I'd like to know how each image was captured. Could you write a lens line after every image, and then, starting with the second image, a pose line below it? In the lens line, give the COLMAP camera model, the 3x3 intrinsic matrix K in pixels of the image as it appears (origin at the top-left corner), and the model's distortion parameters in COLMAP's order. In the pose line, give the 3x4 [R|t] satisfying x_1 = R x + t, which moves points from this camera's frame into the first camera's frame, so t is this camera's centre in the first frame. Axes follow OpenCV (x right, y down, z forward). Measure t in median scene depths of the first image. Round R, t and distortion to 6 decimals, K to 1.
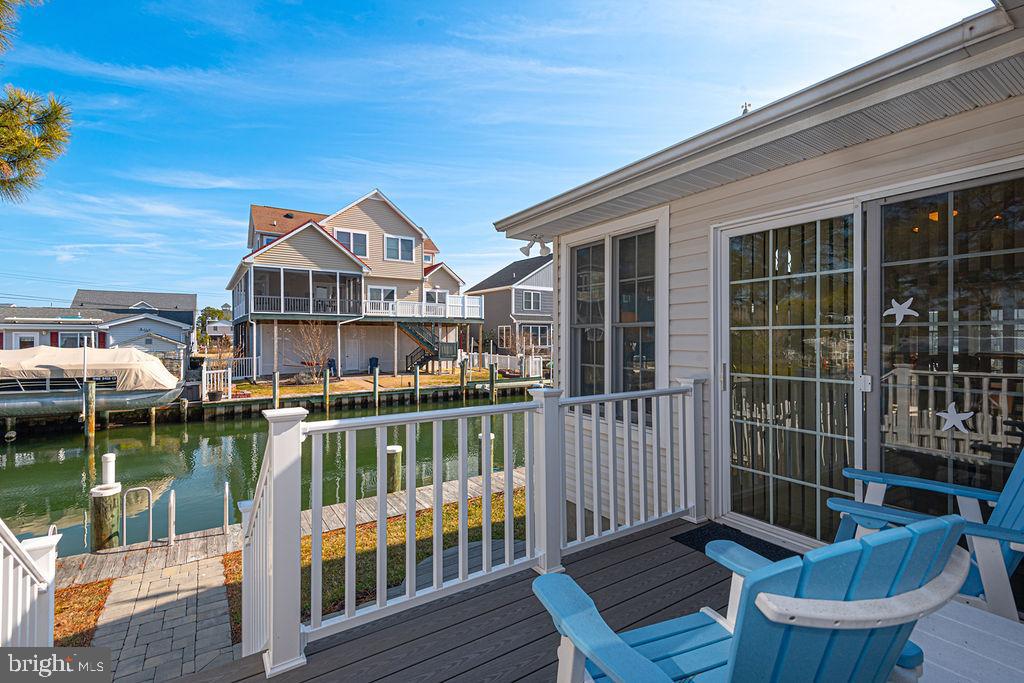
lens RADIAL K [[481.1, 0, 512.0], [0, 481.1, 341.5], [0, 0, 1]] dist [0.030197, -0.019811]
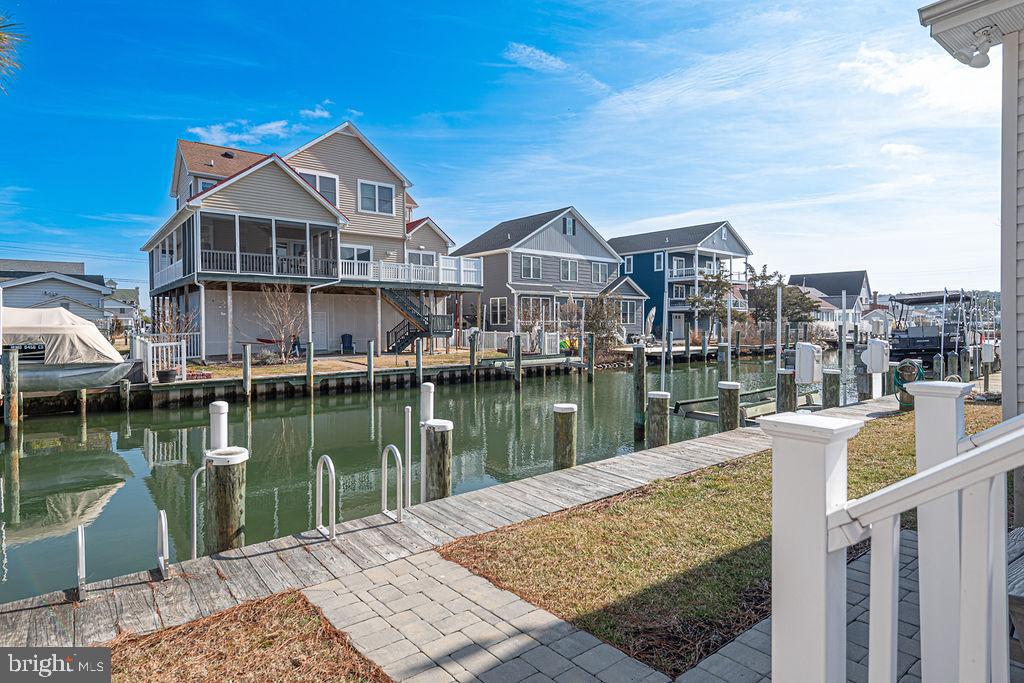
lens RADIAL K [[564.5, 0, 512.0], [0, 564.5, 341.5], [0, 0, 1]] dist [0.012129, -0.000975]
pose [[0.995878, -0.005409, 0.090542, -0.119719], [0.003492, 0.999767, 0.021321, 0.032153], [-0.090636, -0.020917, 0.995664, 0.054599]]
